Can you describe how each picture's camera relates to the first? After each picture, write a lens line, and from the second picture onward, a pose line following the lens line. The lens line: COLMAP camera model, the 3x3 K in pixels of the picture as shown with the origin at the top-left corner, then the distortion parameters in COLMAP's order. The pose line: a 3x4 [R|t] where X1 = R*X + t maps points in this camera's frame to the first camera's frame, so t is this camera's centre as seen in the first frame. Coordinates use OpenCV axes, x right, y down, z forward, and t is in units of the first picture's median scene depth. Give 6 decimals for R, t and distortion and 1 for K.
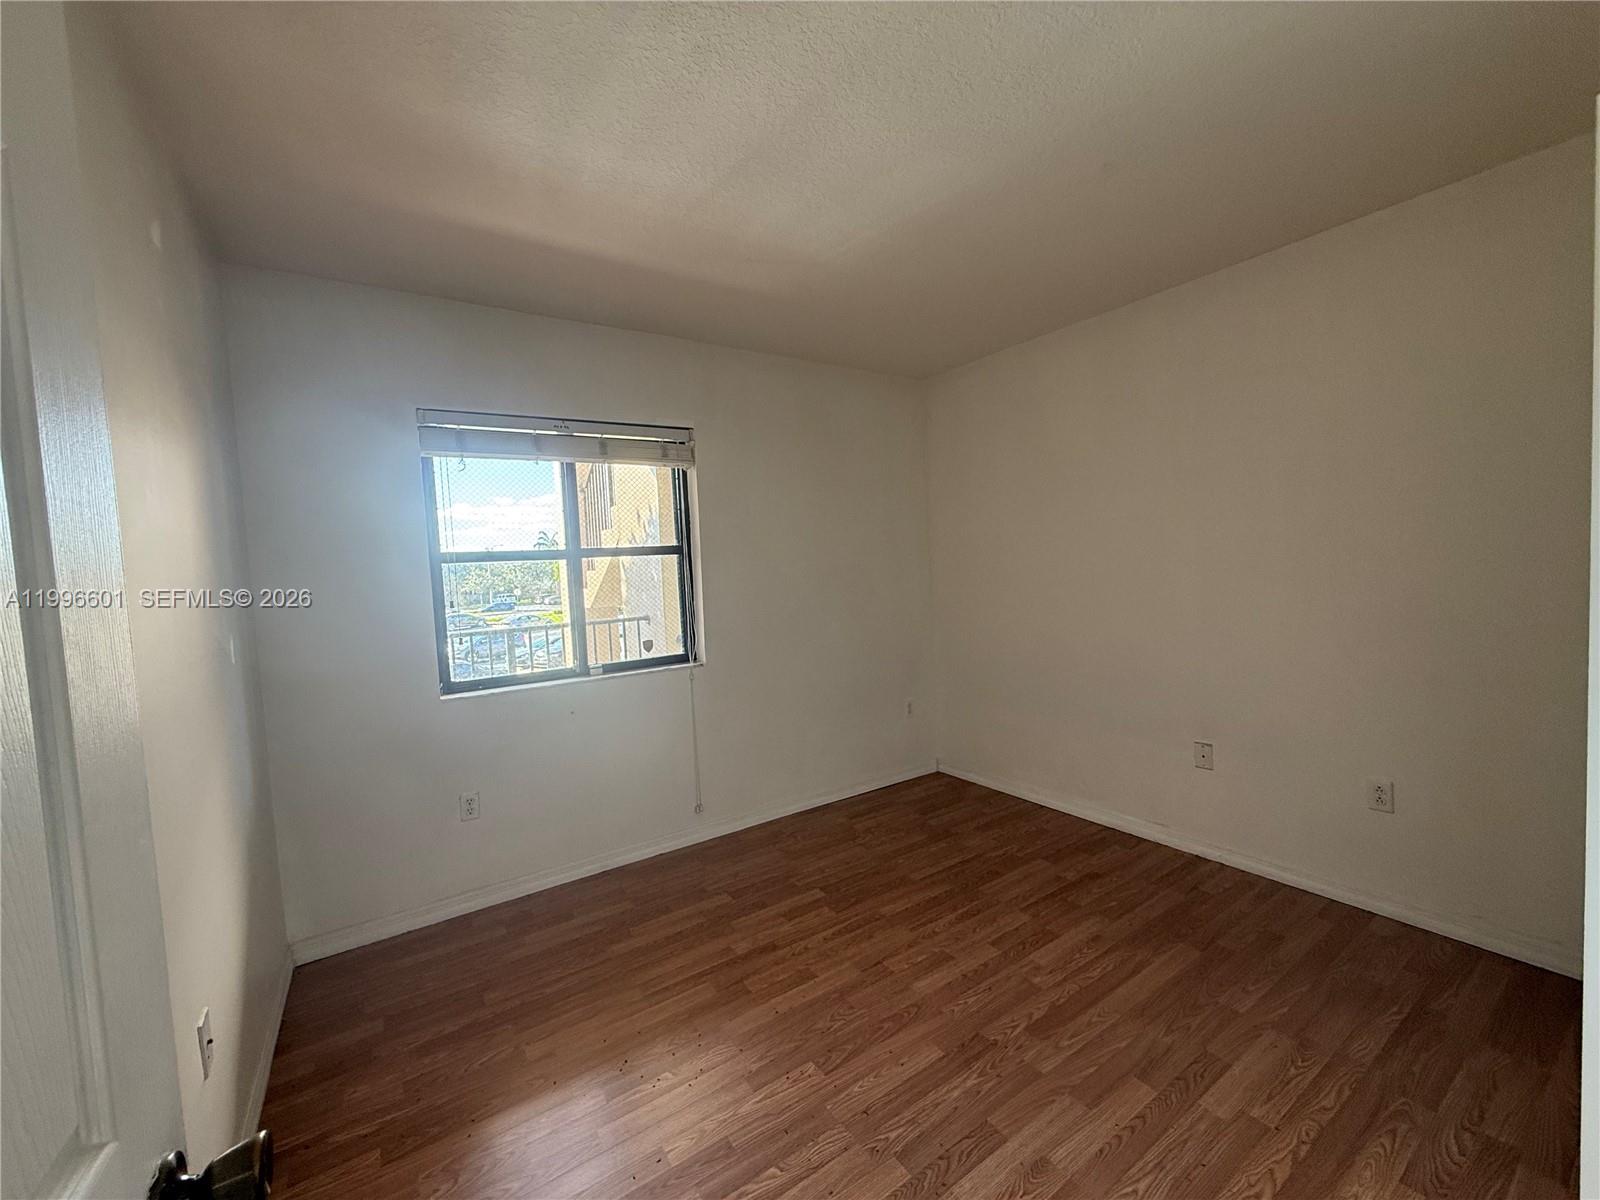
lens RADIAL K [[641.3, 0, 795.6], [0, 641.3, 598.7], [0, 0, 1]] dist [-0.000181, 0.000039]
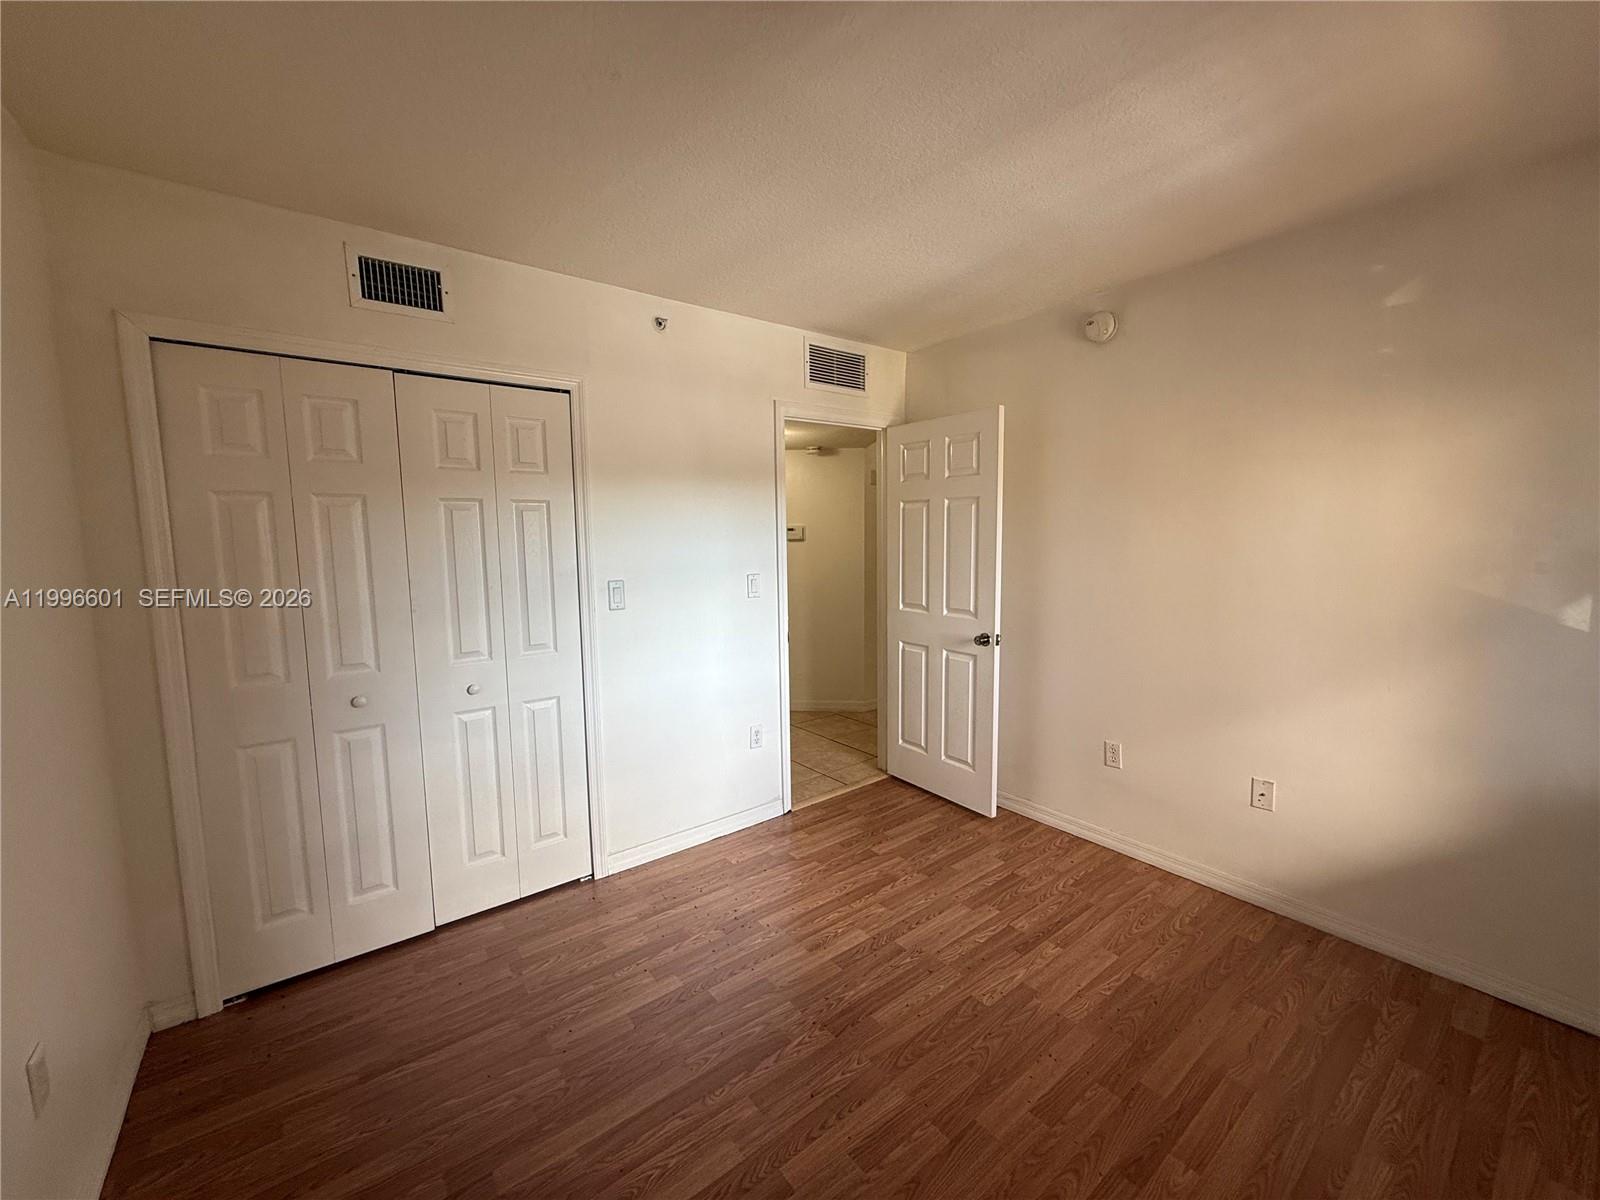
lens RADIAL K [[641.3, 0, 795.6], [0, 641.3, 598.7], [0, 0, 1]] dist [-0.000181, 0.000039]
pose [[-0.994534, 0.079258, -0.067969, 0.370148], [0.067980, 0.985629, 0.154639, -0.172742], [0.079249, 0.149174, -0.985630, 1.926772]]
